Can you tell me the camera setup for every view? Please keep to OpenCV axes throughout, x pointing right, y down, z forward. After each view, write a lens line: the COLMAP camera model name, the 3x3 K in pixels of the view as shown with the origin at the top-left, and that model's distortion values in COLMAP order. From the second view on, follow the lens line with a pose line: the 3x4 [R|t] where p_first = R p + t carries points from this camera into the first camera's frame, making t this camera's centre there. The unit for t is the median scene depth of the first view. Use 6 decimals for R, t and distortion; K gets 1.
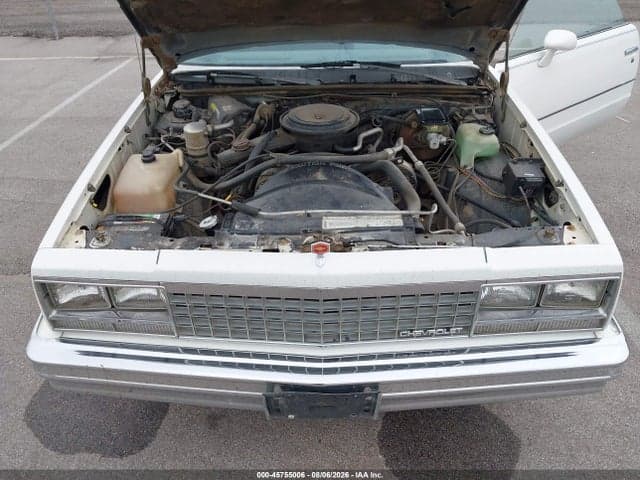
lens RADIAL K [[505.8, 0, 316.9], [0, 505.8, 240.8], [0, 0, 1]] dist [0.009950, -0.008848]
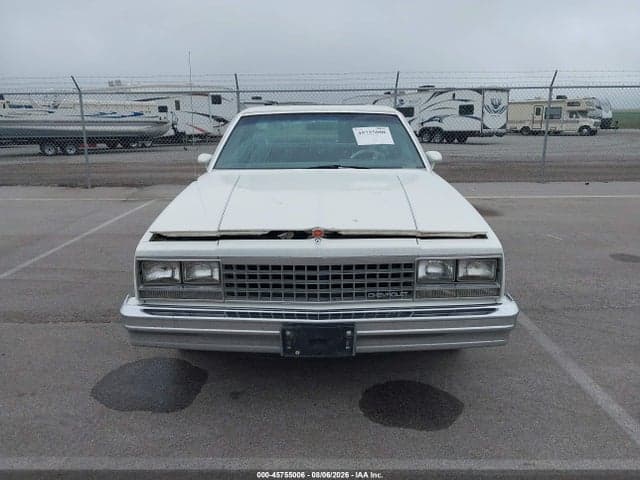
lens RADIAL K [[505.8, 0, 316.9], [0, 505.8, 240.8], [0, 0, 1]] dist [0.009950, -0.008848]
pose [[0.999795, 0.011123, 0.016890, -0.020799], [-0.005249, 0.949272, -0.314411, 0.494452], [-0.019531, 0.314258, 0.949137, -0.505592]]
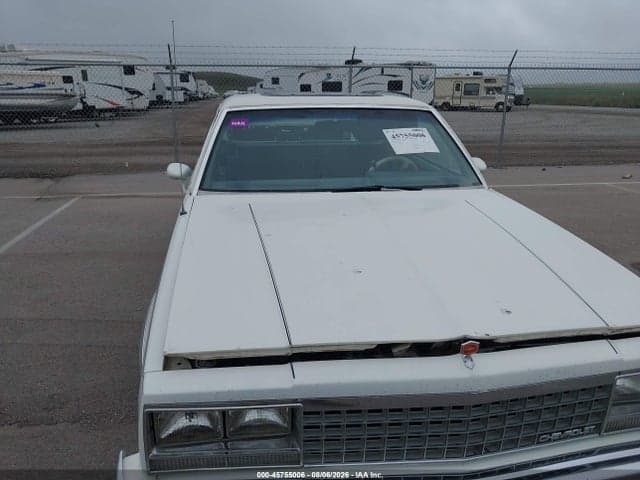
lens RADIAL K [[505.8, 0, 316.9], [0, 505.8, 240.8], [0, 0, 1]] dist [0.009950, -0.008848]
pose [[0.984373, -0.023064, 0.174581, -0.393317], [0.068584, 0.963320, -0.259442, 0.042550], [-0.162194, 0.267361, 0.949848, 0.056159]]
